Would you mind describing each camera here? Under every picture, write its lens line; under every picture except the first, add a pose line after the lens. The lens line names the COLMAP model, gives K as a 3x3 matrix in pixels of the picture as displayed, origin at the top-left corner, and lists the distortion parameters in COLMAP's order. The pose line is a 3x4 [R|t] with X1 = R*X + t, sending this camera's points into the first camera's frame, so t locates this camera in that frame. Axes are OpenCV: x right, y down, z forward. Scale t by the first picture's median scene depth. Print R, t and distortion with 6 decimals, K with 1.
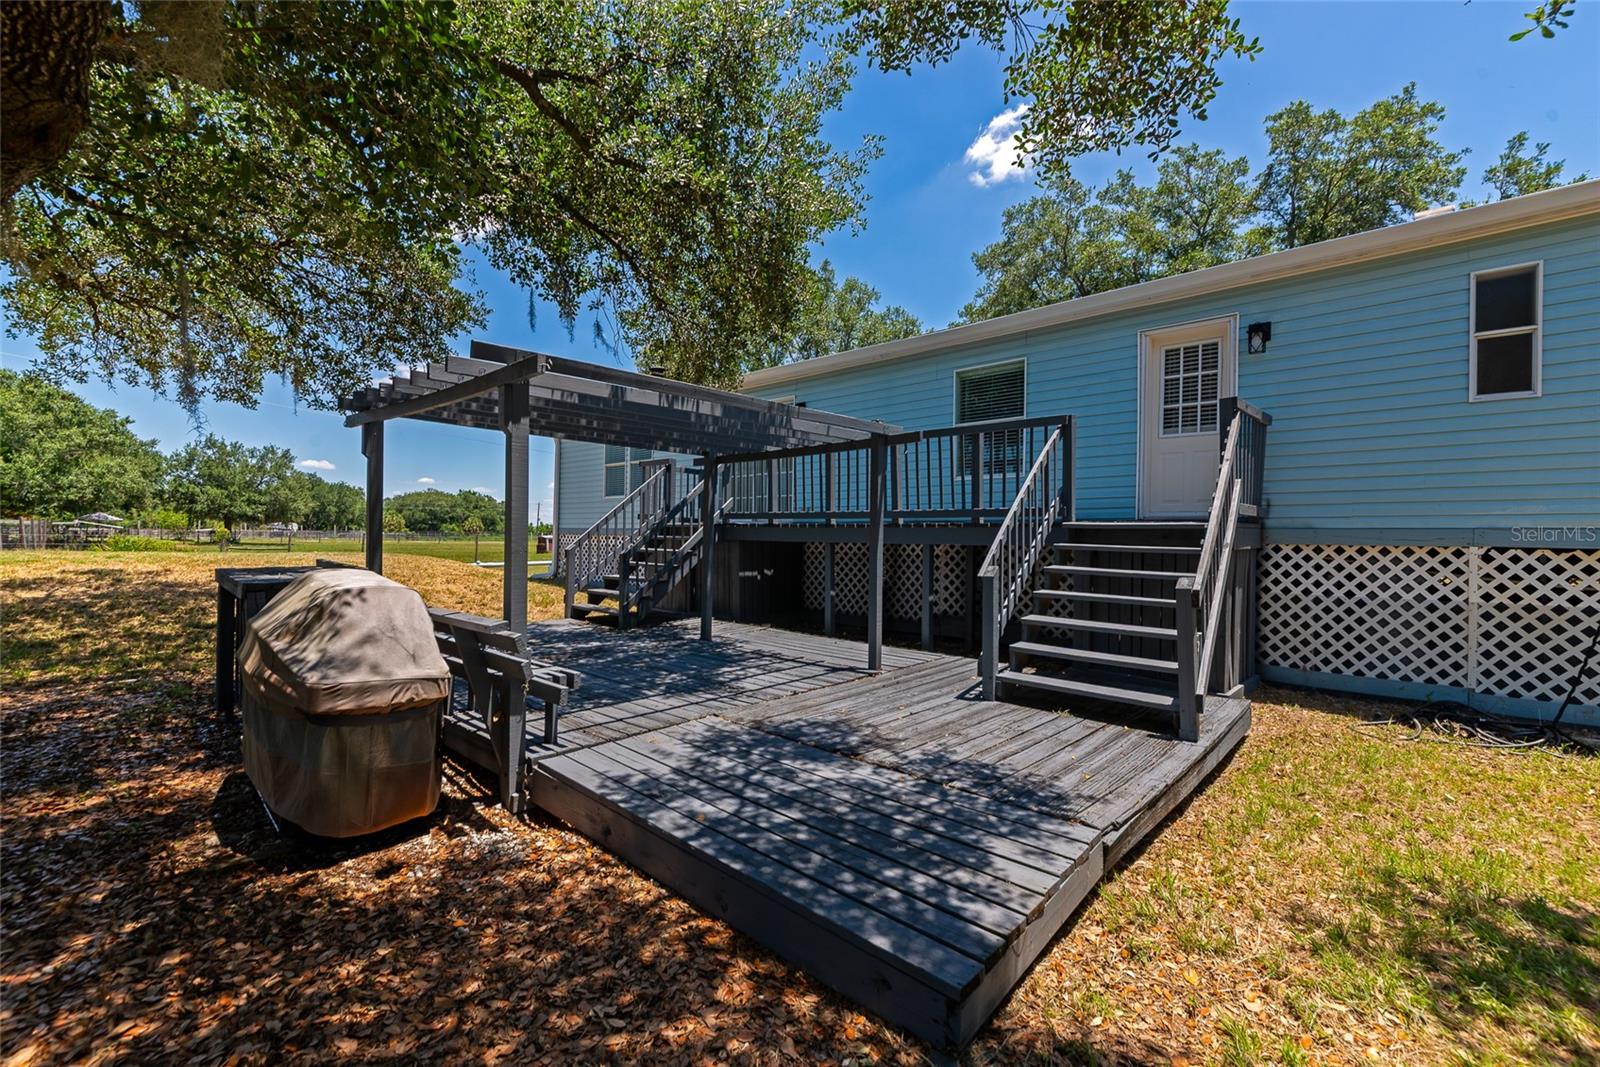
lens RADIAL K [[663.5, 0, 810.5], [0, 663.5, 542.6], [0, 0, 1]] dist [-0.002648, -0.000217]
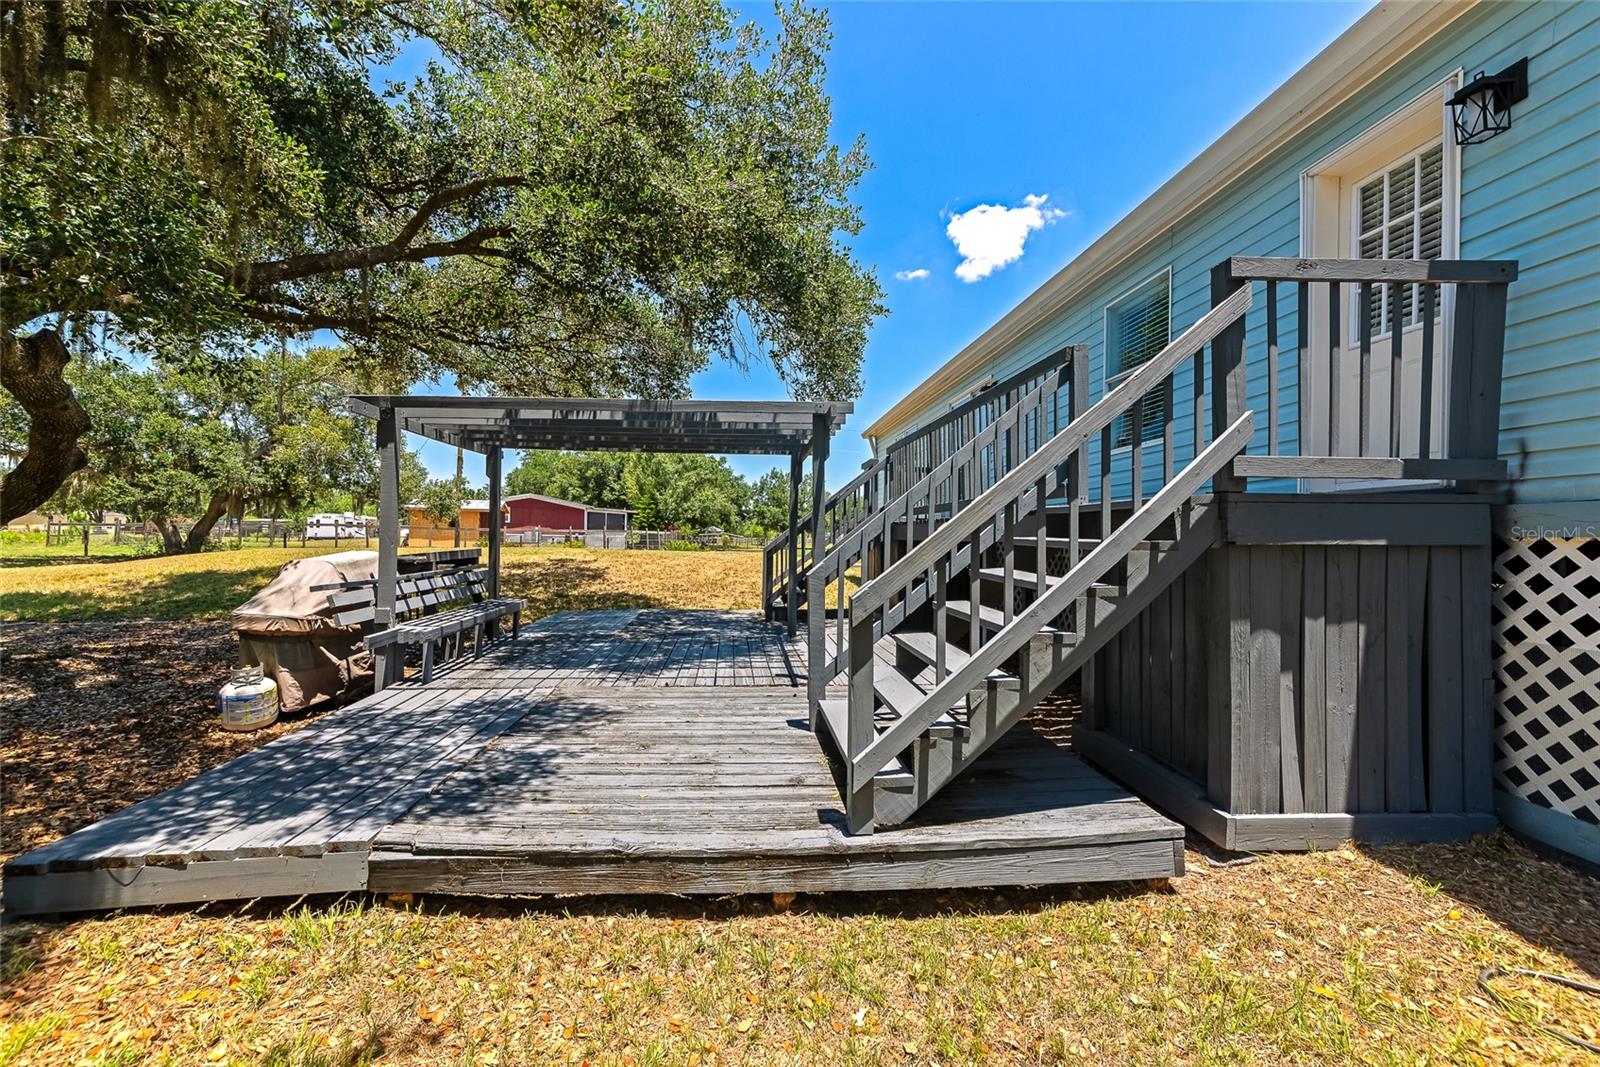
lens RADIAL K [[662.7, 0, 799.8], [0, 662.7, 531.9], [0, 0, 1]] dist [-0.003529, -0.000653]
pose [[0.726703, -0.011094, -0.686863, 1.168802], [-0.007799, 0.999672, -0.024398, 0.025366], [0.686908, 0.023086, 0.726378, 0.583275]]
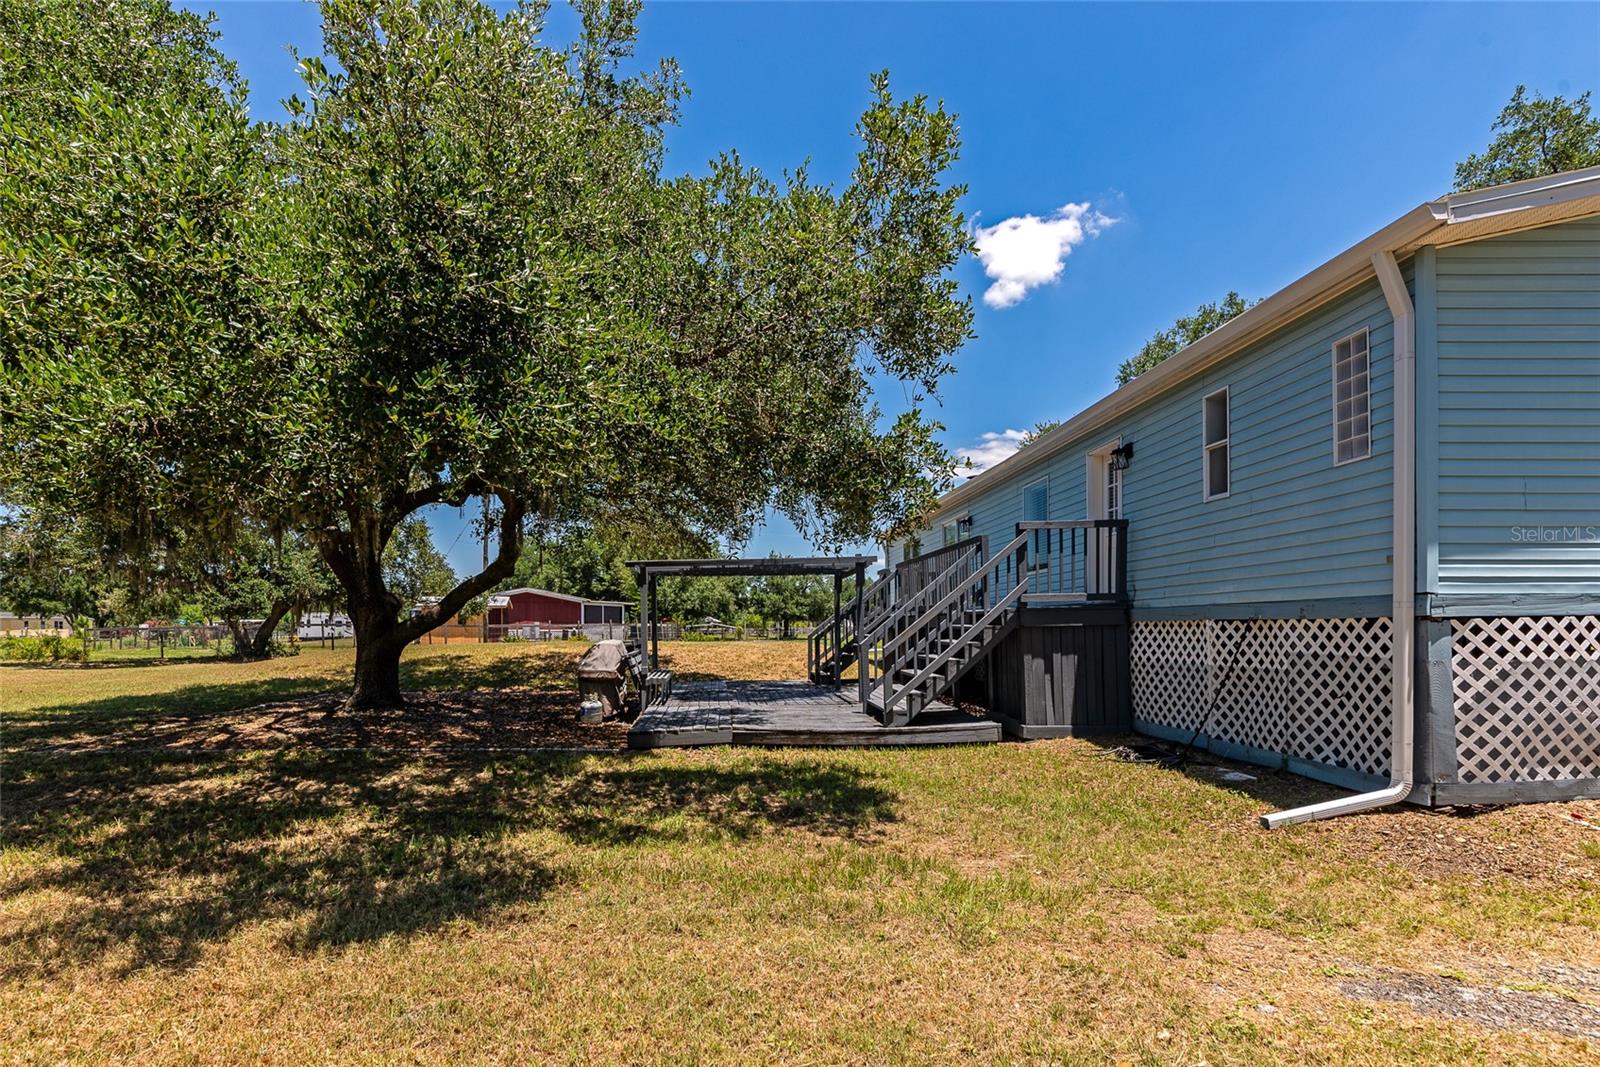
lens RADIAL K [[798.7, 0, 755.5], [0, 798.7, 630.8], [0, 0, 1]] dist [0.007719, 0.000522]
pose [[0.692156, -0.017568, -0.721534, 2.338125], [0.013128, 0.999845, -0.011750, 0.052606], [0.721629, -0.001340, 0.692279, -1.005646]]
